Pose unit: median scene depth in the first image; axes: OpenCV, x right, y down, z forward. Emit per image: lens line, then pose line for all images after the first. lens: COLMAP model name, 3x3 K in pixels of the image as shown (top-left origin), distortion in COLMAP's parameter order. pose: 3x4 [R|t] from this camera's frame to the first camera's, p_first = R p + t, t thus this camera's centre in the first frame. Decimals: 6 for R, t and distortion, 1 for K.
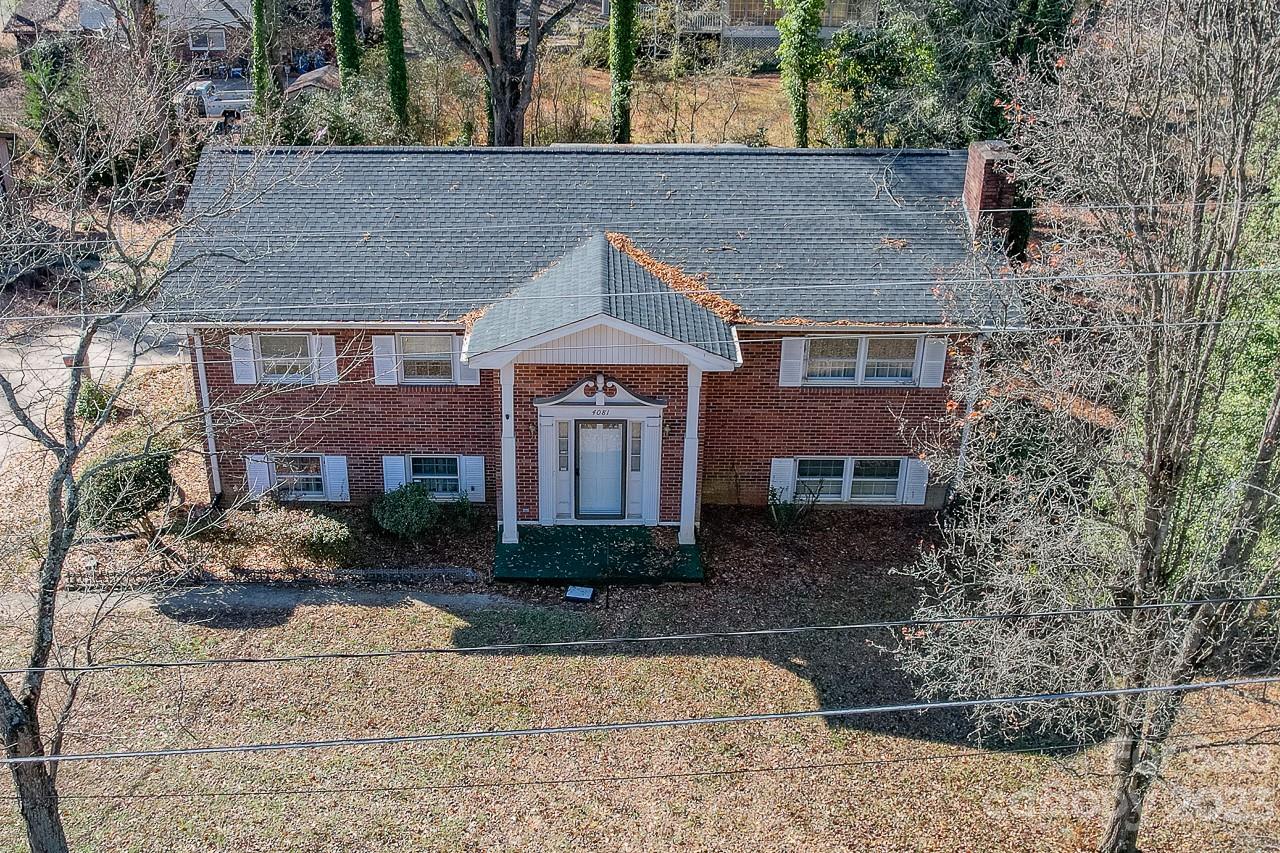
lens RADIAL K [[1443.3, 0, 640.0], [0, 1443.3, 426.5], [0, 0, 1]] dist [-0.011212, -0.001910]
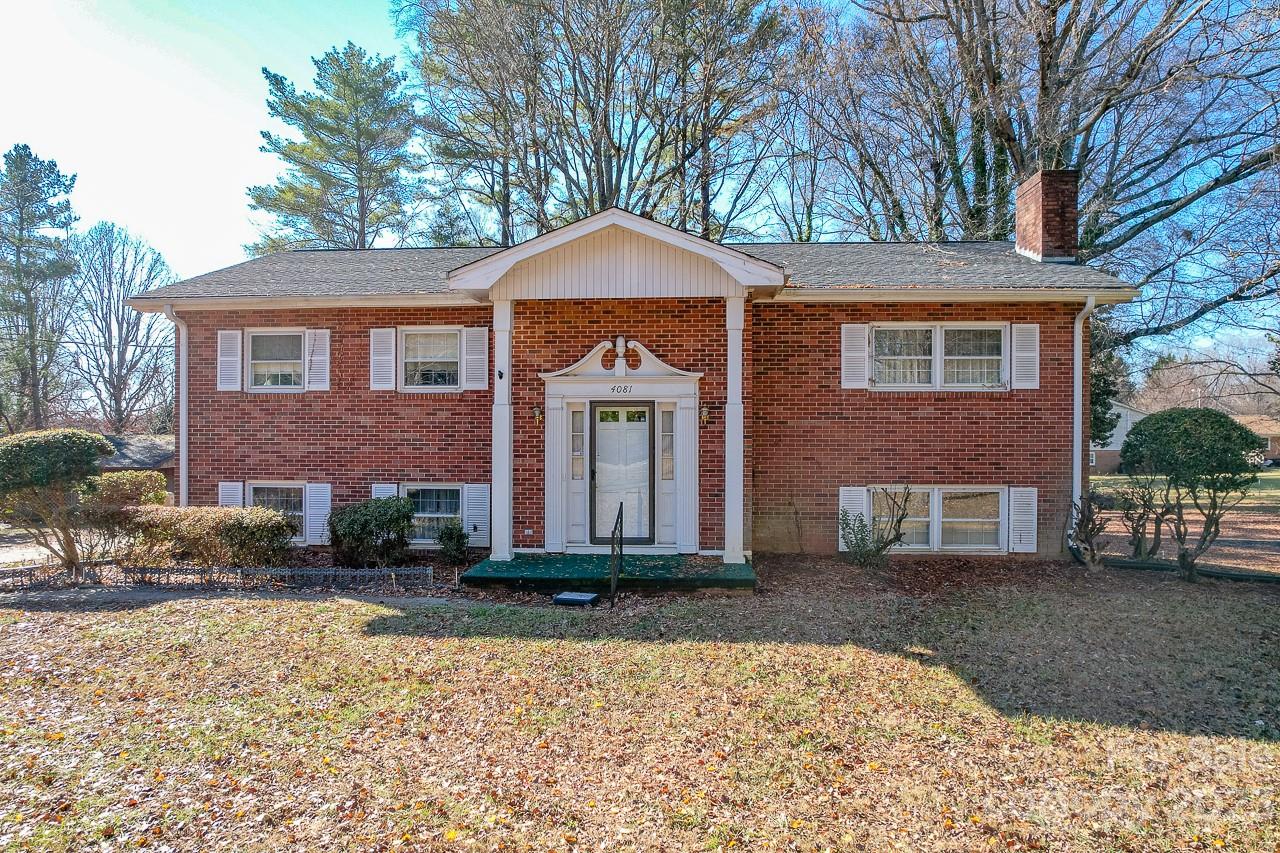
lens RADIAL K [[815.5, 0, 664.6], [0, 815.5, 428.2], [0, 0, 1]] dist [-0.038458, 0.001830]
pose [[0.996654, -0.020305, -0.079177, 0.032023], [-0.018697, 0.886337, -0.462662, 0.217719], [0.079572, 0.462595, 0.882992, 0.603987]]
